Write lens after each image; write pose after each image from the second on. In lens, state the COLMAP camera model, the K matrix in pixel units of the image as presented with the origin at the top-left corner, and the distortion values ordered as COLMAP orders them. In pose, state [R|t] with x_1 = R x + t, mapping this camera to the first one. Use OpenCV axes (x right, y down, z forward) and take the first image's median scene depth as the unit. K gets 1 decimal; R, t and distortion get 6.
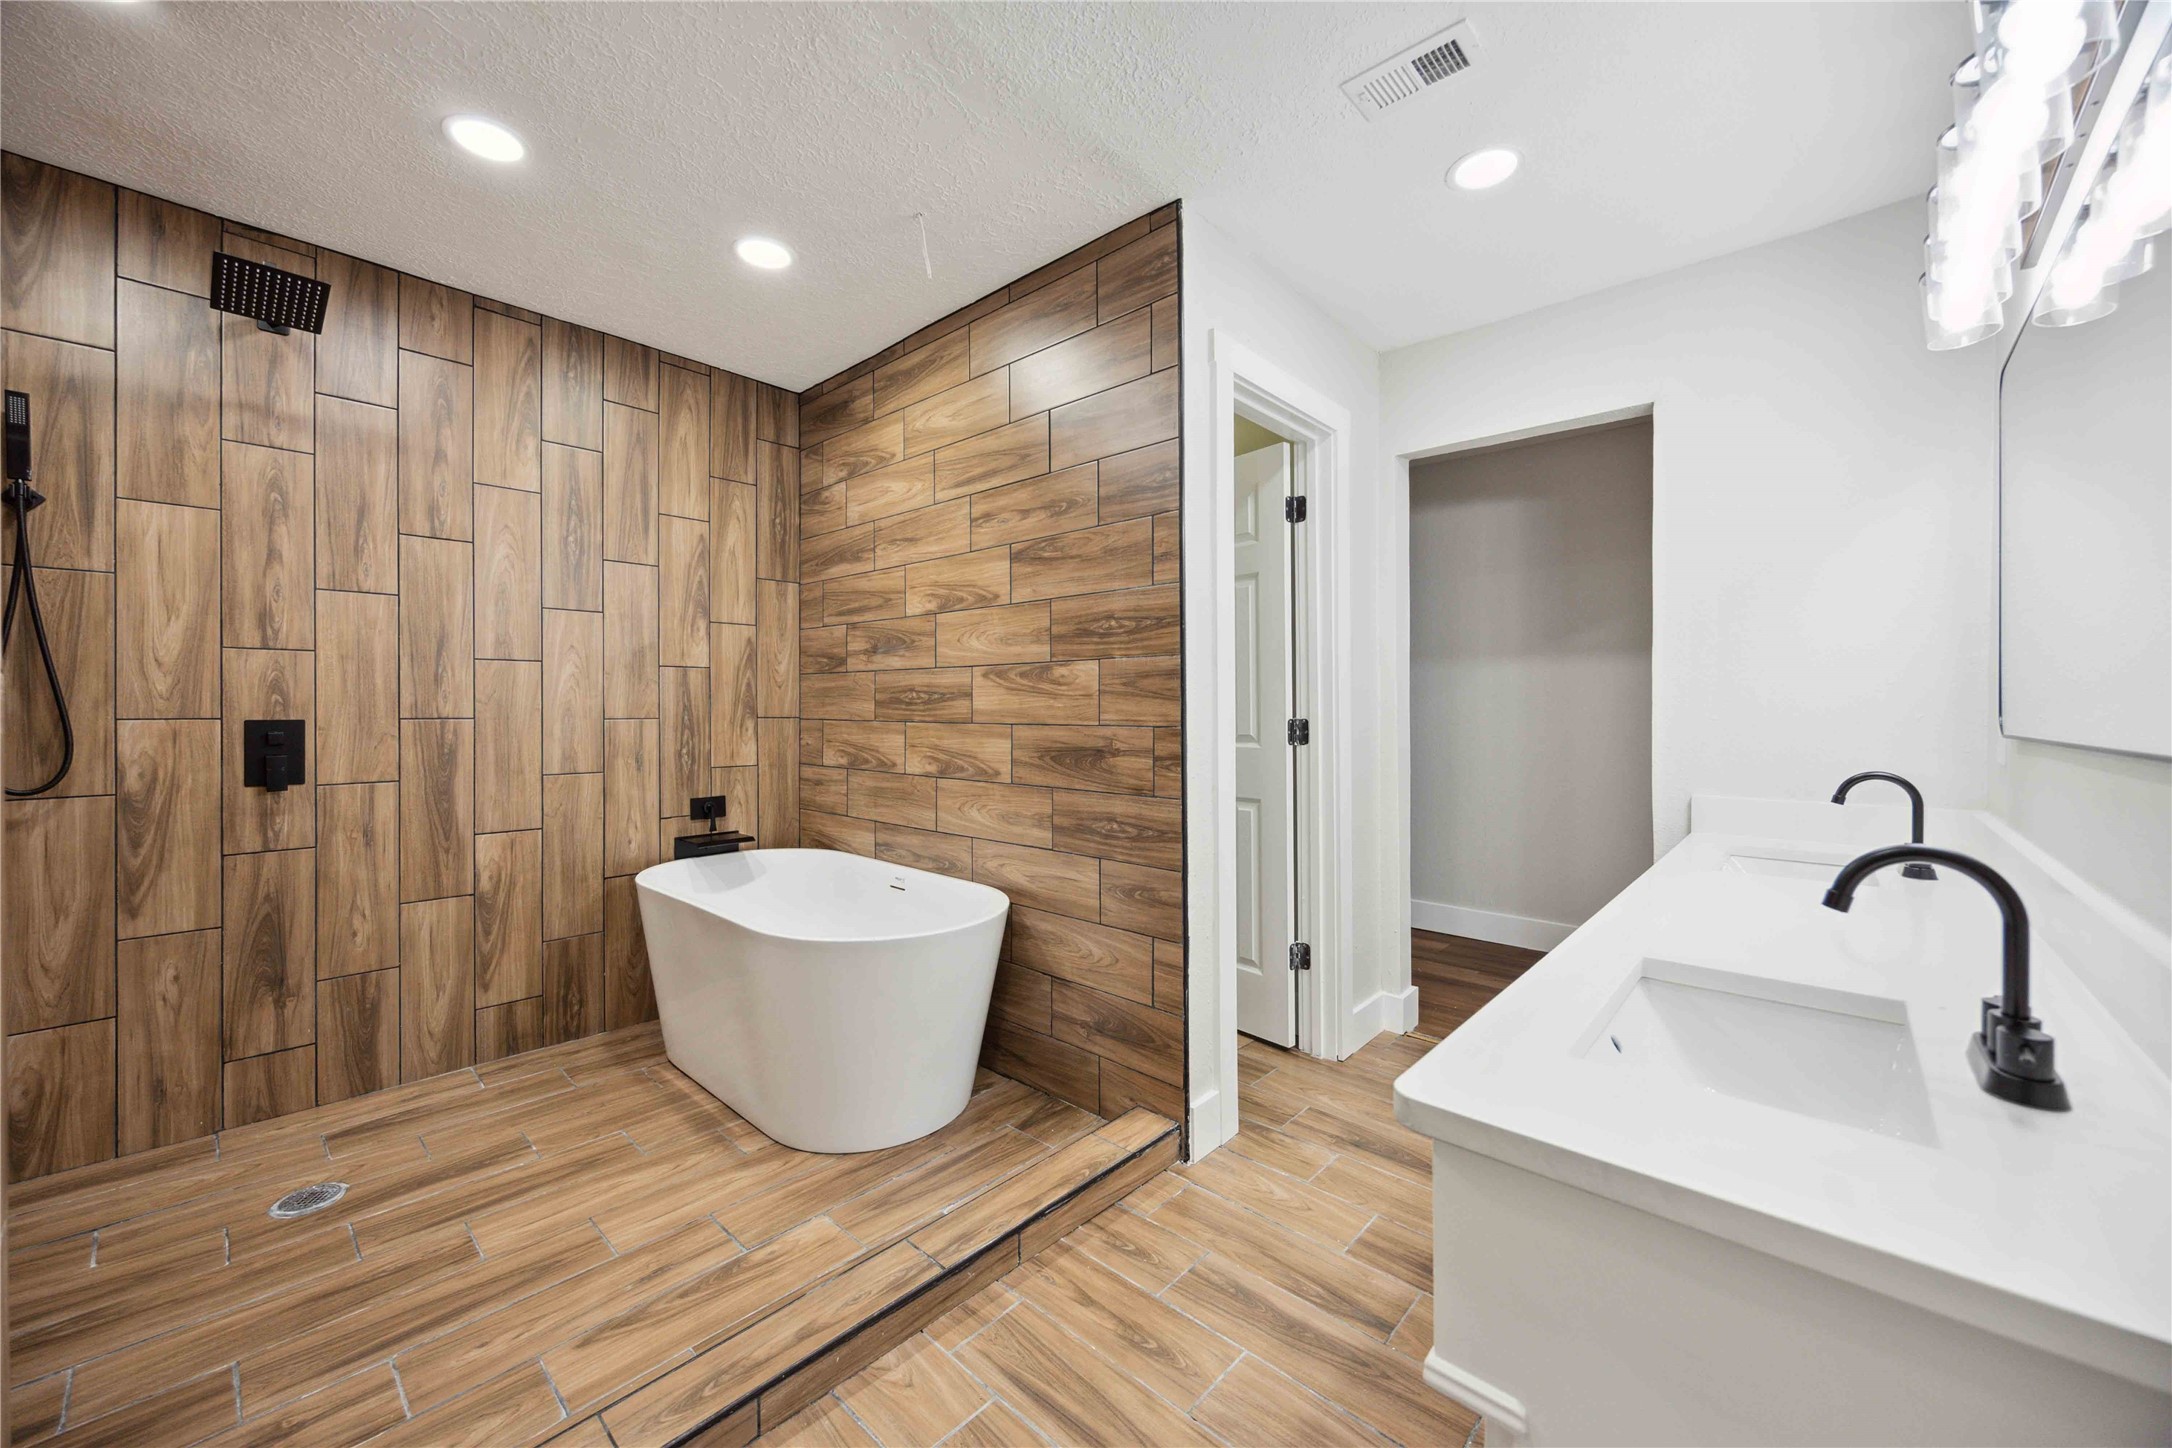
lens RADIAL K [[824.3, 0, 1078.0], [0, 824.3, 710.8], [0, 0, 1]] dist [-0.001614, -0.000219]
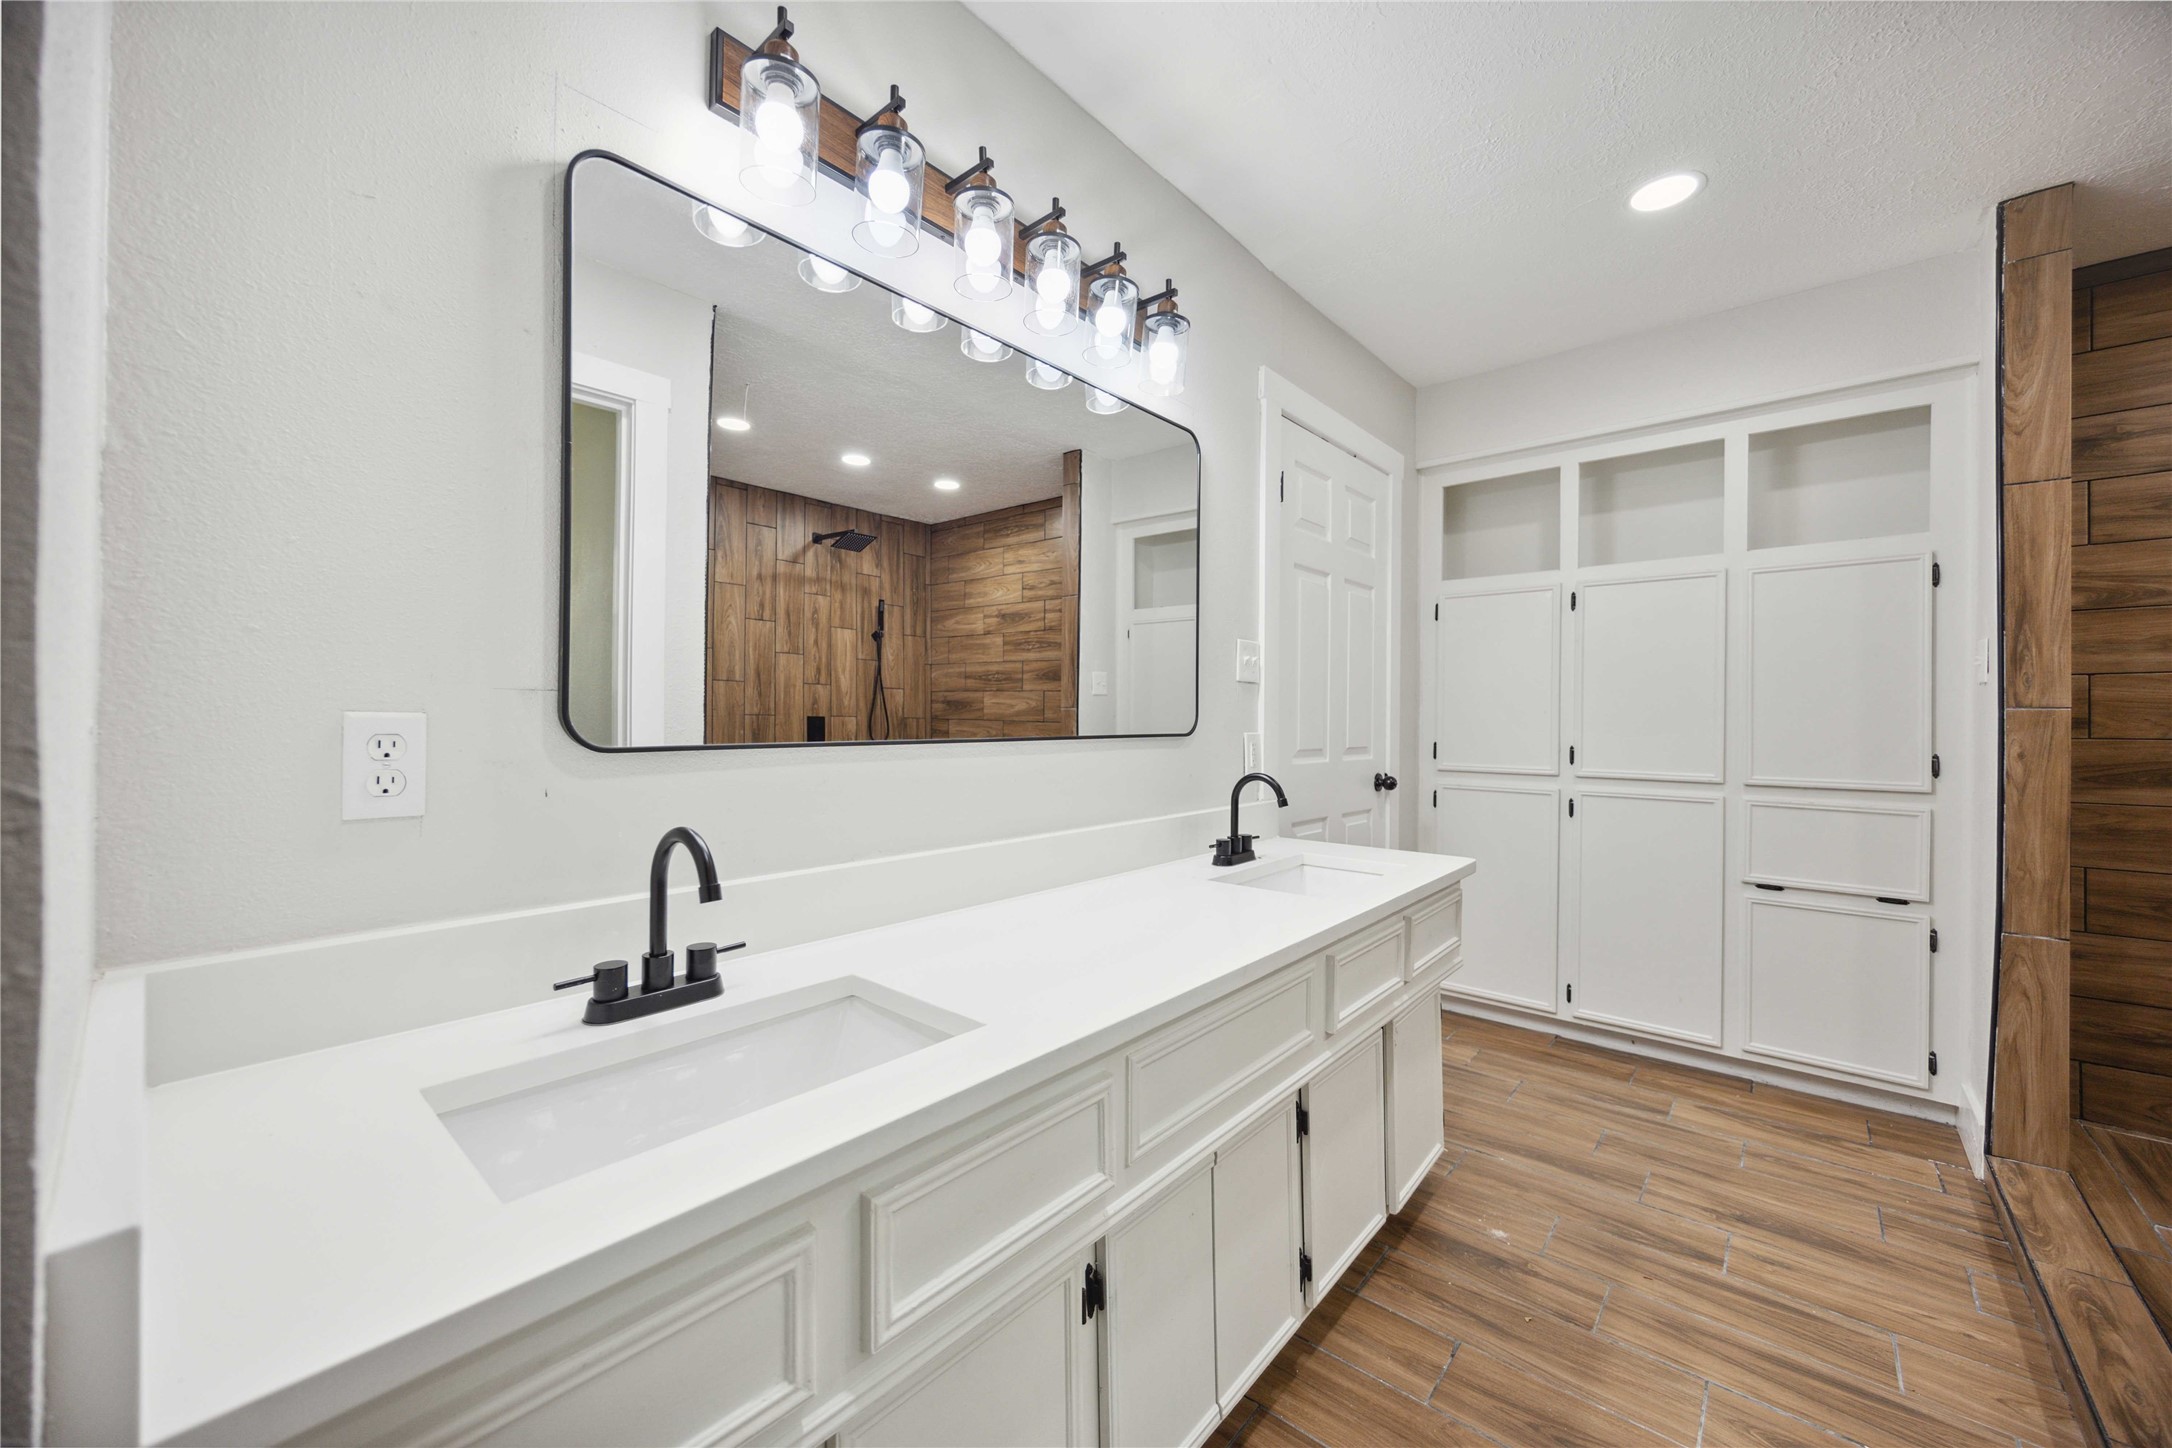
lens RADIAL K [[824.3, 0, 1078.0], [0, 824.3, 710.8], [0, 0, 1]] dist [-0.001614, -0.000219]
pose [[-0.999449, -0.009252, -0.031878, 0.725937], [-0.009098, 0.999946, -0.004968, 0.004359], [0.031922, -0.004675, -0.999479, 1.505794]]
